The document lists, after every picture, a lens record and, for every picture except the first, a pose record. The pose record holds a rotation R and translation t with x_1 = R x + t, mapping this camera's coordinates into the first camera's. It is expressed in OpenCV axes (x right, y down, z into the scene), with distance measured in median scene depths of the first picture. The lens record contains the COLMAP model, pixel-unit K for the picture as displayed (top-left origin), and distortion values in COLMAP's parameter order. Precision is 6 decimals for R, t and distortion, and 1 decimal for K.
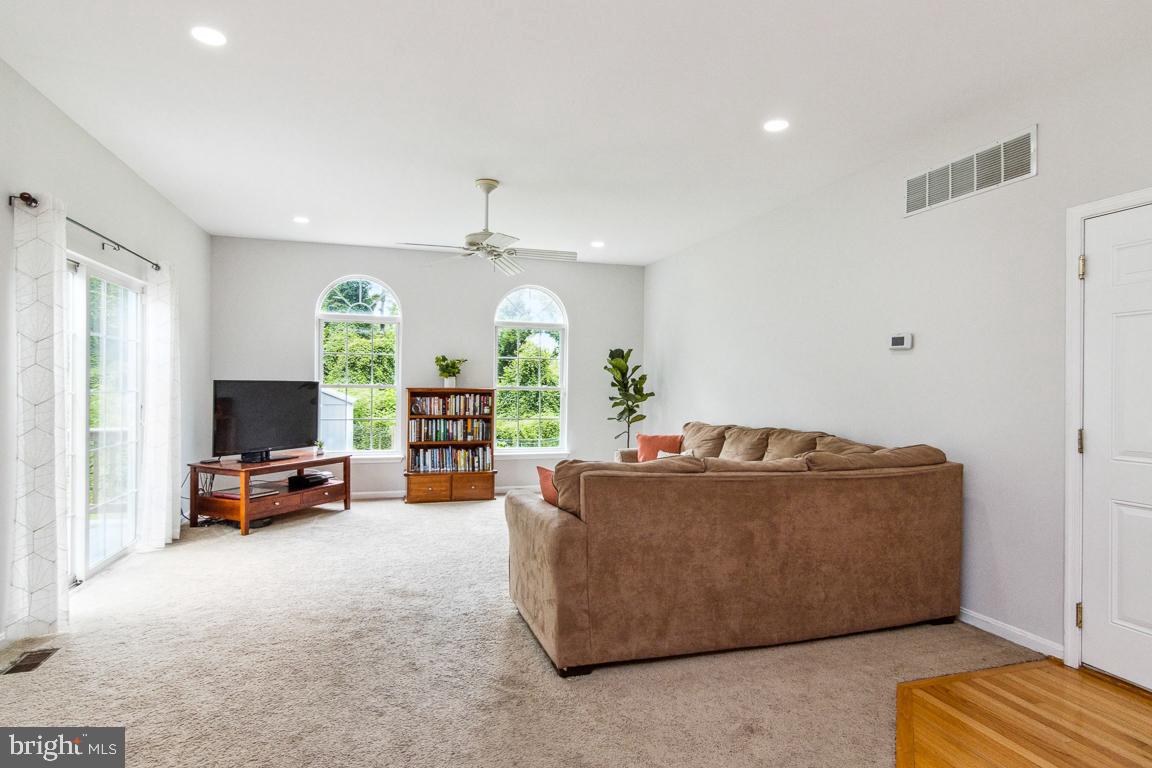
lens RADIAL K [[596.5, 0, 579.2], [0, 596.5, 384.6], [0, 0, 1]] dist [-0.003459, 0.004583]
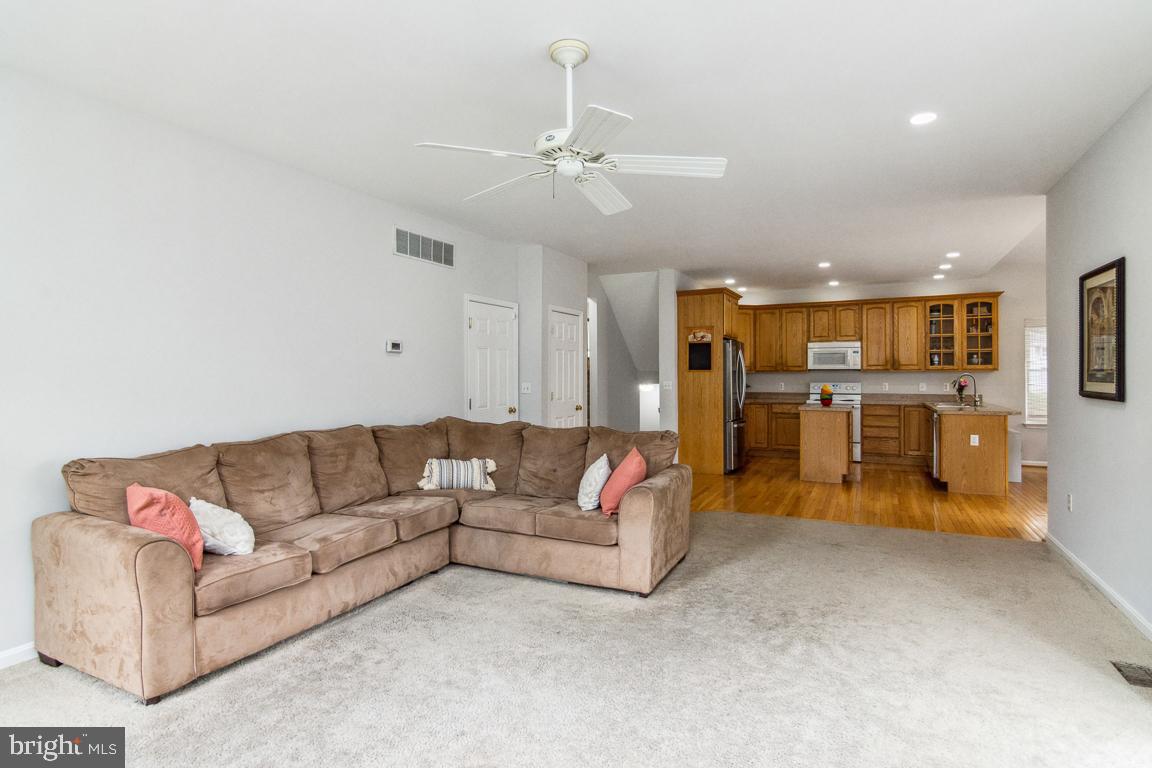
lens RADIAL K [[596.5, 0, 573.1], [0, 596.5, 377.0], [0, 0, 1]] dist [-0.003459, 0.004583]
pose [[-0.726522, -0.011530, 0.687046, -0.399414], [-0.006013, 0.999928, 0.010423, -0.011234], [-0.687117, 0.003441, -0.726539, 1.006226]]
